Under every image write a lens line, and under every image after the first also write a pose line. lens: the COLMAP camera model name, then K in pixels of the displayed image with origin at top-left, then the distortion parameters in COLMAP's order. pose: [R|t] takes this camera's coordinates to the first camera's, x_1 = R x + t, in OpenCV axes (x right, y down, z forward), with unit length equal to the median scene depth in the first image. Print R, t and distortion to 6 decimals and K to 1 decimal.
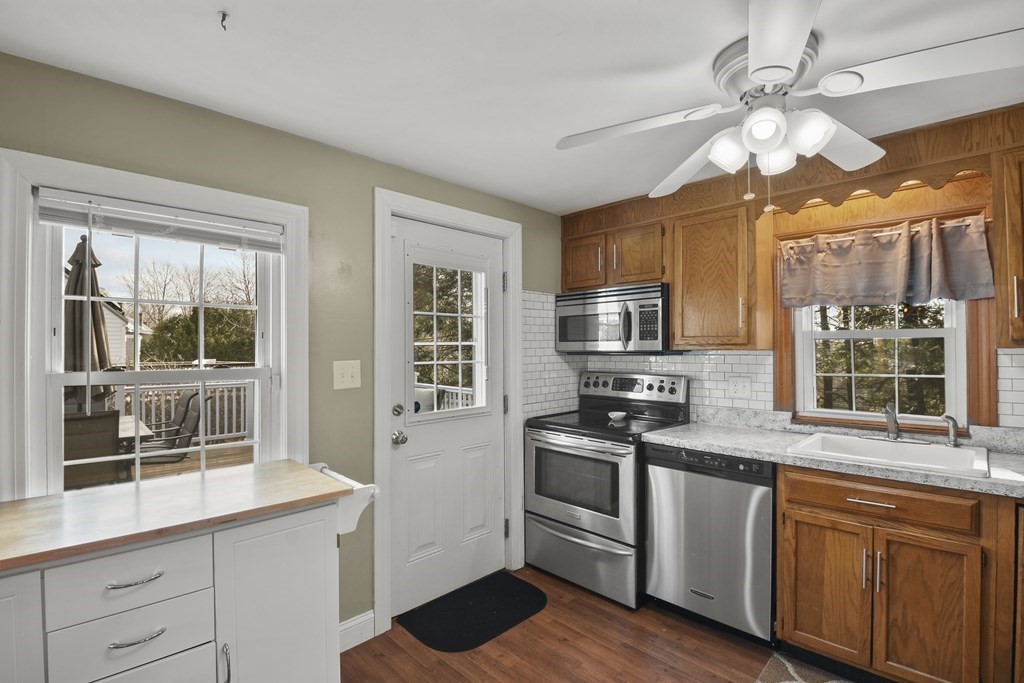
lens RADIAL K [[474.3, 0, 506.4], [0, 474.3, 341.8], [0, 0, 1]] dist [-0.032368, -0.006000]
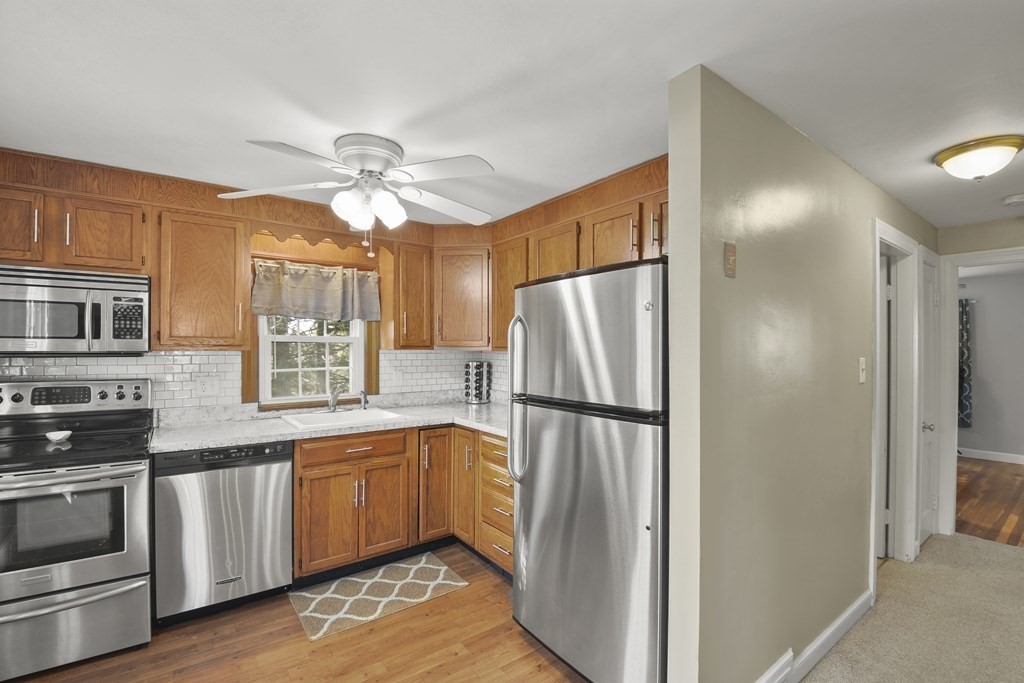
lens RADIAL K [[443.3, 0, 525.1], [0, 443.3, 347.2], [0, 0, 1]] dist [-0.020489, -0.009687]
pose [[0.093667, 0.007244, 0.995577, -0.436109], [-0.019342, 0.999798, -0.005455, 0.001596], [-0.995416, -0.018745, 0.093788, 0.212901]]
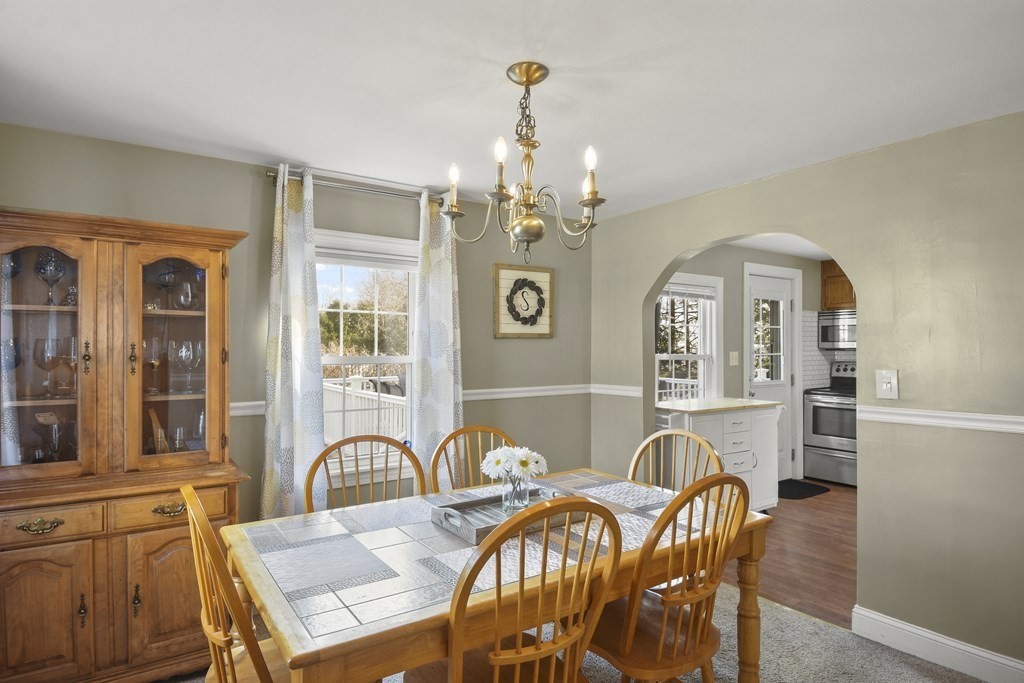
lens RADIAL K [[560.6, 0, 504.5], [0, 560.6, 346.1], [0, 0, 1]] dist [0.003796, -0.003388]
pose [[0.986226, 0.007351, -0.165243, -0.759143], [-0.005020, 0.999882, 0.014518, -0.010857], [0.165330, -0.013489, 0.986146, -1.244146]]
